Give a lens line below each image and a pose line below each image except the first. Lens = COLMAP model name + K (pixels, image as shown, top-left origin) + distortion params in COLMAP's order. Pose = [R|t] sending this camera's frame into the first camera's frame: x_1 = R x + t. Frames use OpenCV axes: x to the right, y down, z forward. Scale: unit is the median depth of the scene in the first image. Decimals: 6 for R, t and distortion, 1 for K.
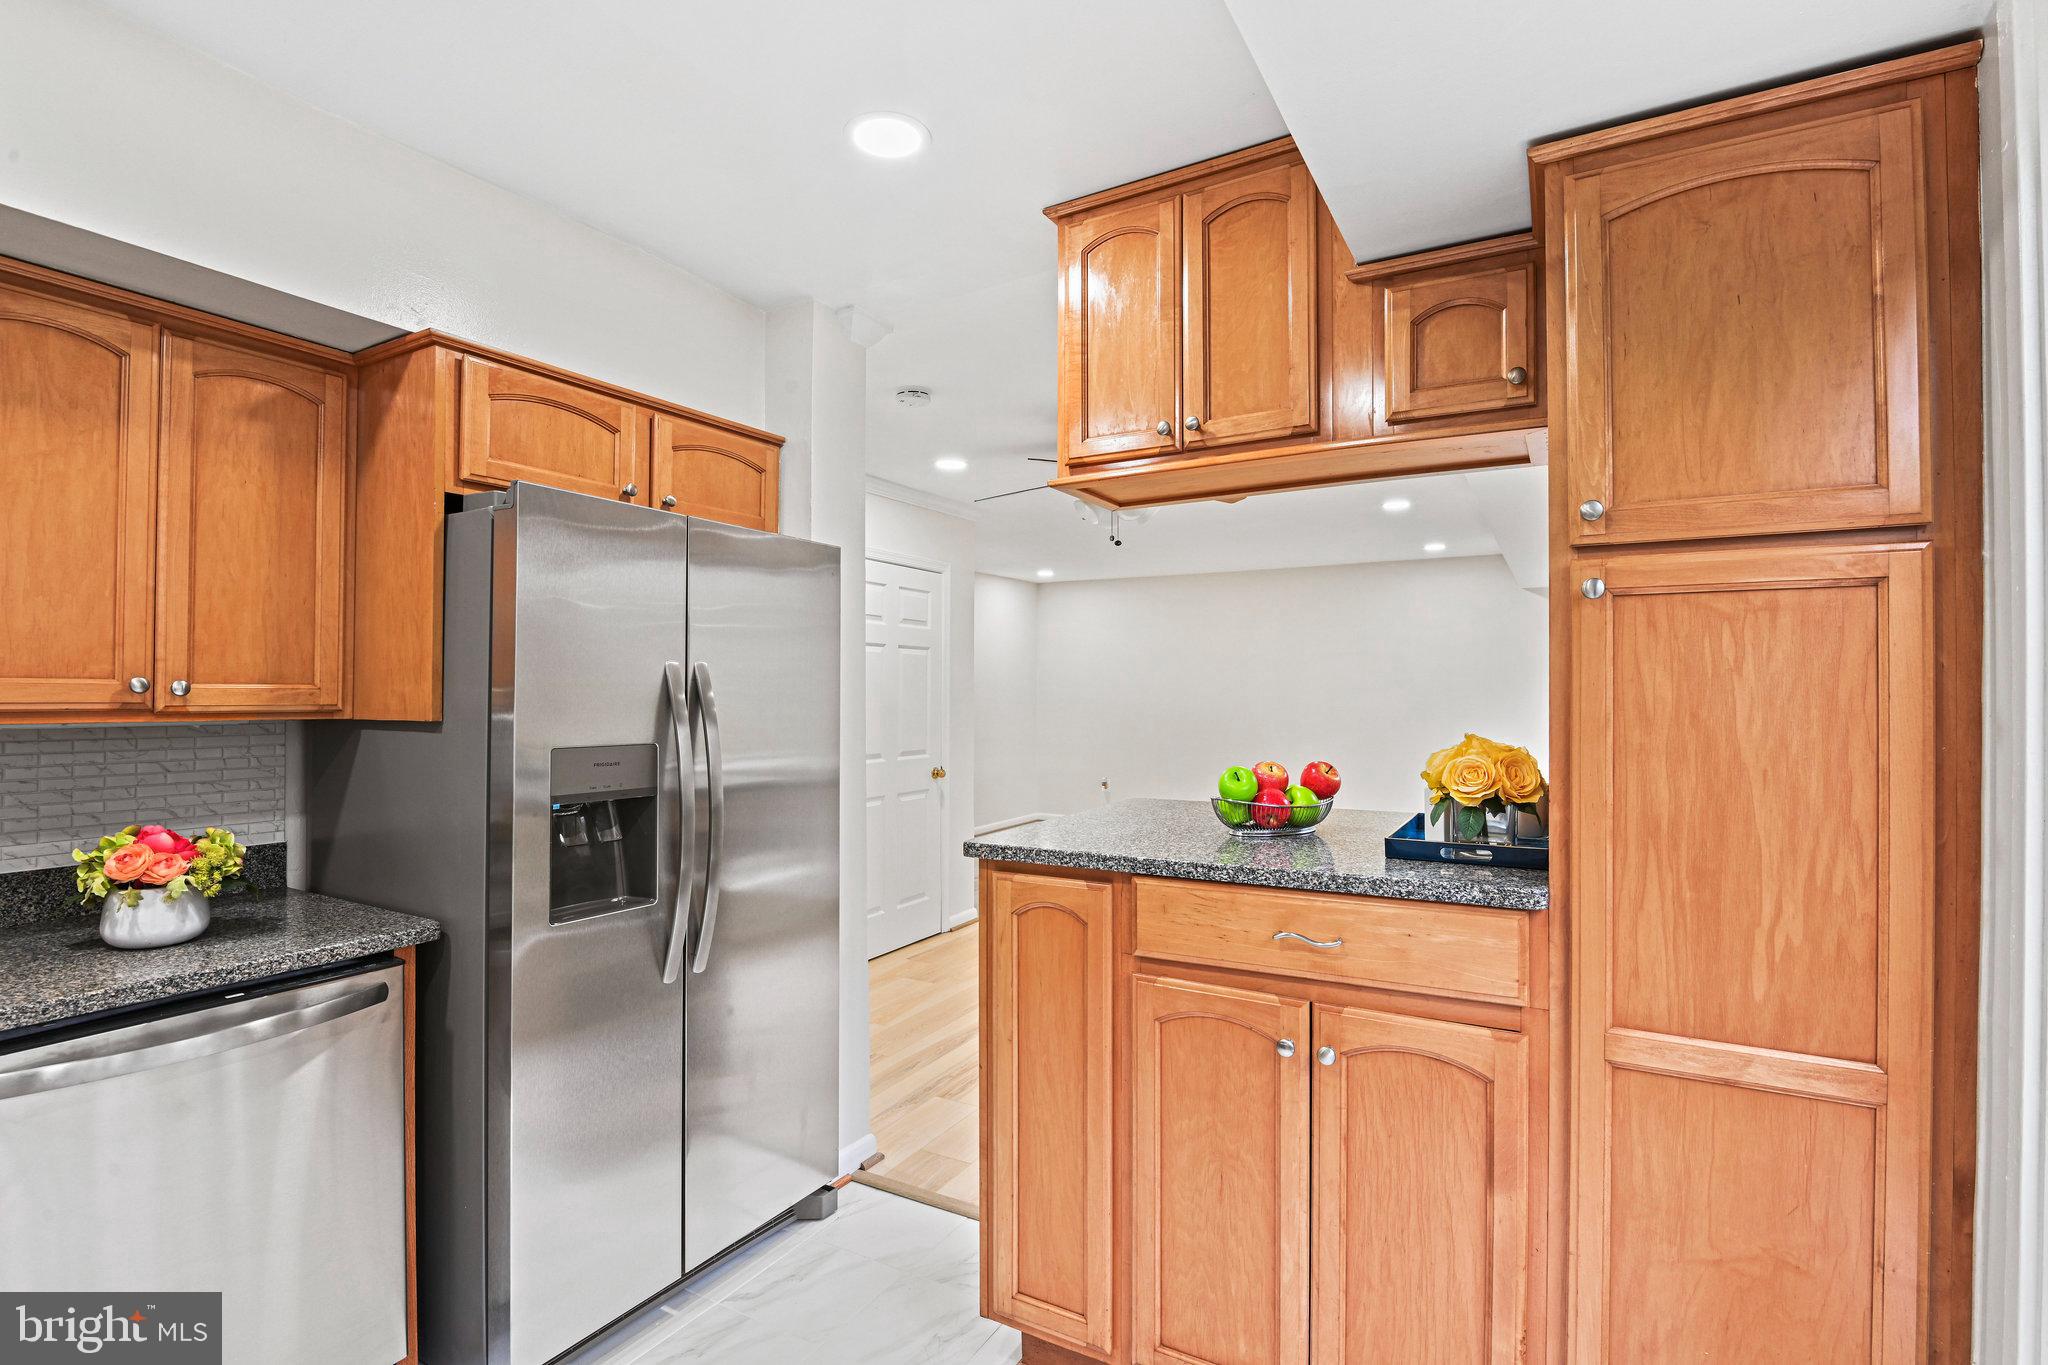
lens RADIAL K [[968.2, 0, 1017.8], [0, 968.2, 687.1], [0, 0, 1]] dist [-0.016970, -0.003177]
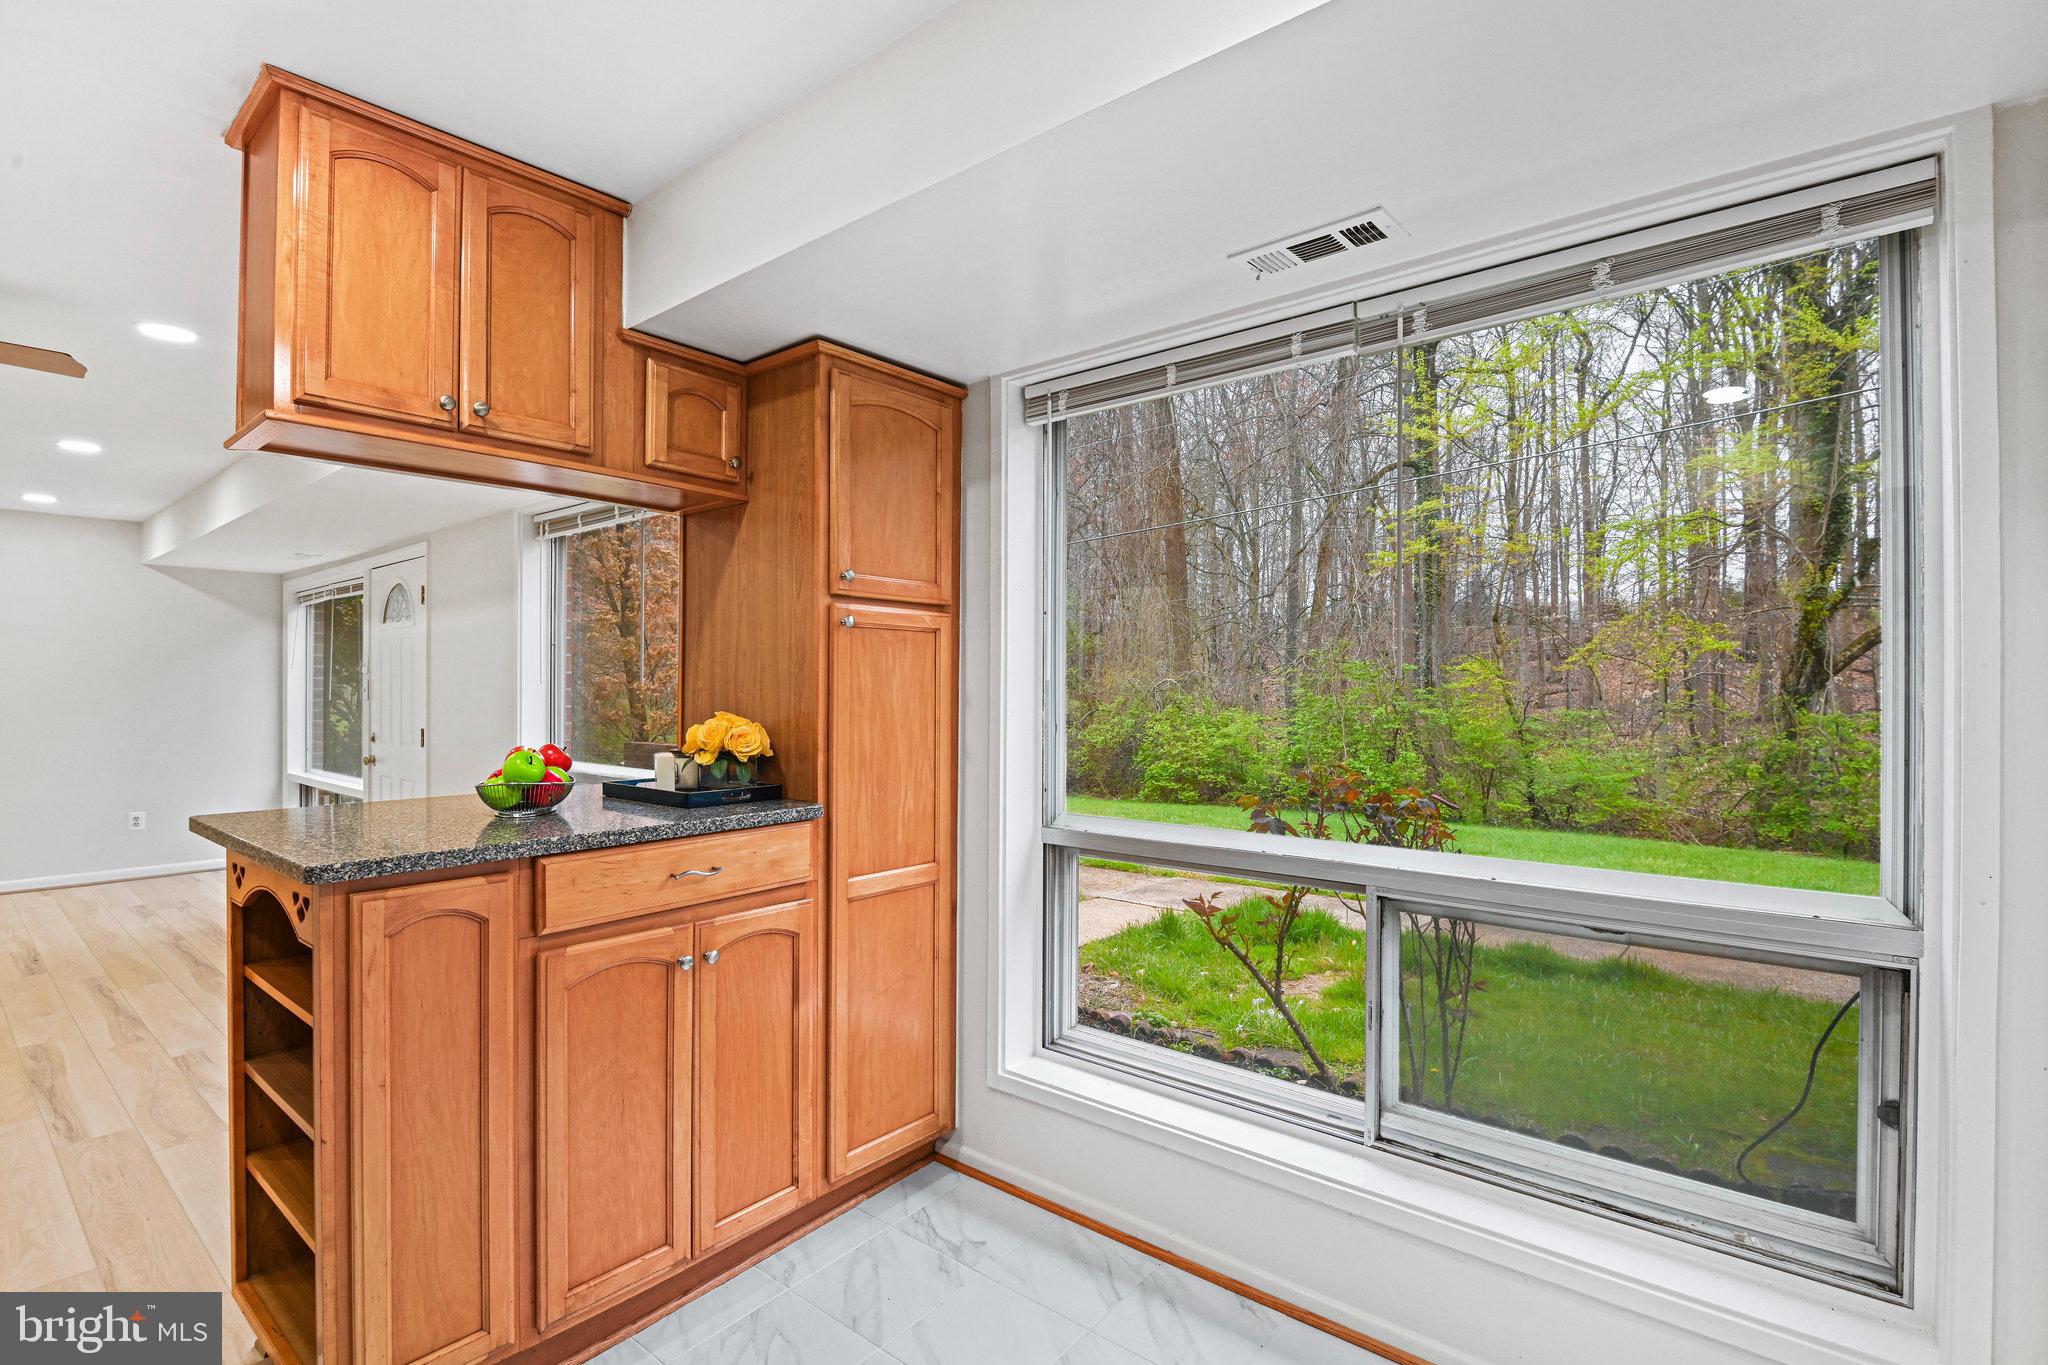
lens RADIAL K [[968.2, 0, 1023.1], [0, 968.2, 693.0], [0, 0, 1]] dist [-0.016970, -0.003177]
pose [[0.152377, -0.003580, 0.988316, -0.859937], [-0.009656, 0.999940, 0.005110, 0.010039], [-0.988275, -0.010322, 0.152334, 0.359140]]
